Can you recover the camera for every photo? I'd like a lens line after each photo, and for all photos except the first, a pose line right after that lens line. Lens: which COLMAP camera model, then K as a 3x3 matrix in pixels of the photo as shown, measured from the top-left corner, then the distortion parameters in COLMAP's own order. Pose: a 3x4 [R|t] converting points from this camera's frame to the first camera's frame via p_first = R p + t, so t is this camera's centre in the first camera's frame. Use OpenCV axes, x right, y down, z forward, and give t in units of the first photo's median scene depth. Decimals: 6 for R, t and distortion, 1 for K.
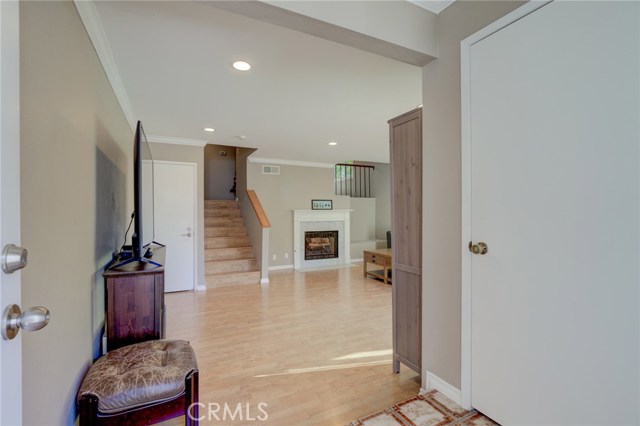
lens RADIAL K [[290.7, 0, 314.2], [0, 290.7, 212.3], [0, 0, 1]] dist [-0.020173, 0.005468]
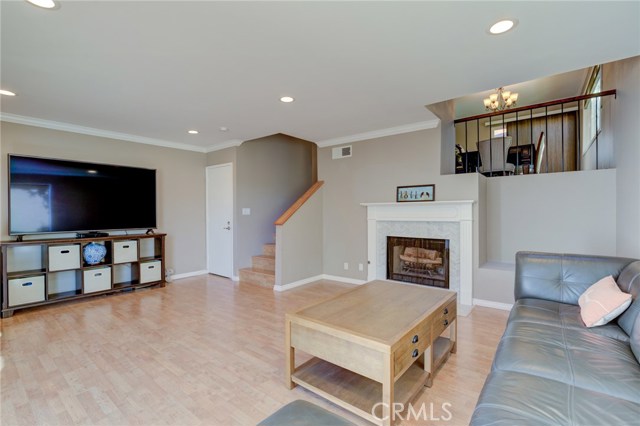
lens RADIAL K [[290.7, 0, 314.0], [0, 290.7, 215.1], [0, 0, 1]] dist [-0.020173, 0.005468]
pose [[0.411837, 0.014179, -0.911147, 0.486663], [0.006372, 0.999810, 0.018439, 0.005806], [0.911235, -0.013400, 0.411668, 0.566833]]
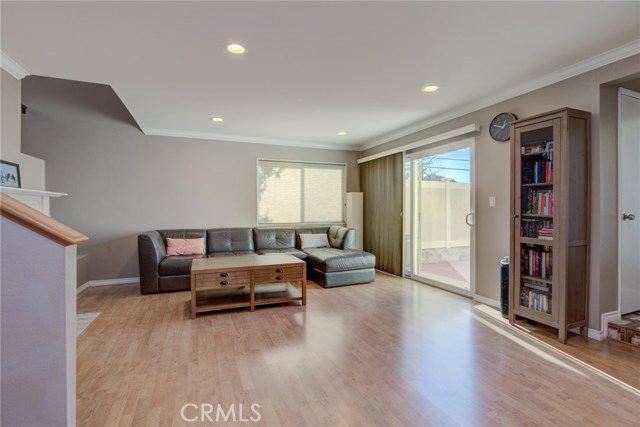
lens RADIAL K [[290.7, 0, 316.0], [0, 290.7, 209.2], [0, 0, 1]] dist [-0.020173, 0.005468]
pose [[0.078743, 0.010017, 0.996845, -0.281637], [0.001710, 0.999947, -0.010183, 0.020462], [-0.996893, 0.002506, 0.078722, 0.599975]]
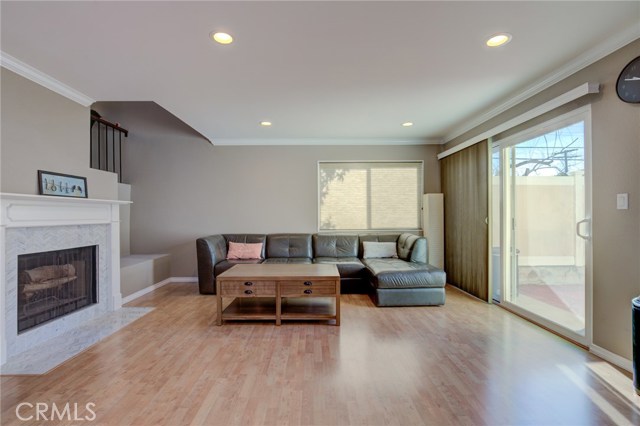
lens RADIAL K [[290.7, 0, 314.9], [0, 290.7, 214.0], [0, 0, 1]] dist [-0.020173, 0.005468]
pose [[0.437312, 0.008297, 0.899272, -0.185597], [0.001398, 0.999950, -0.009905, 0.019085], [-0.899309, 0.005588, 0.437278, 0.500088]]
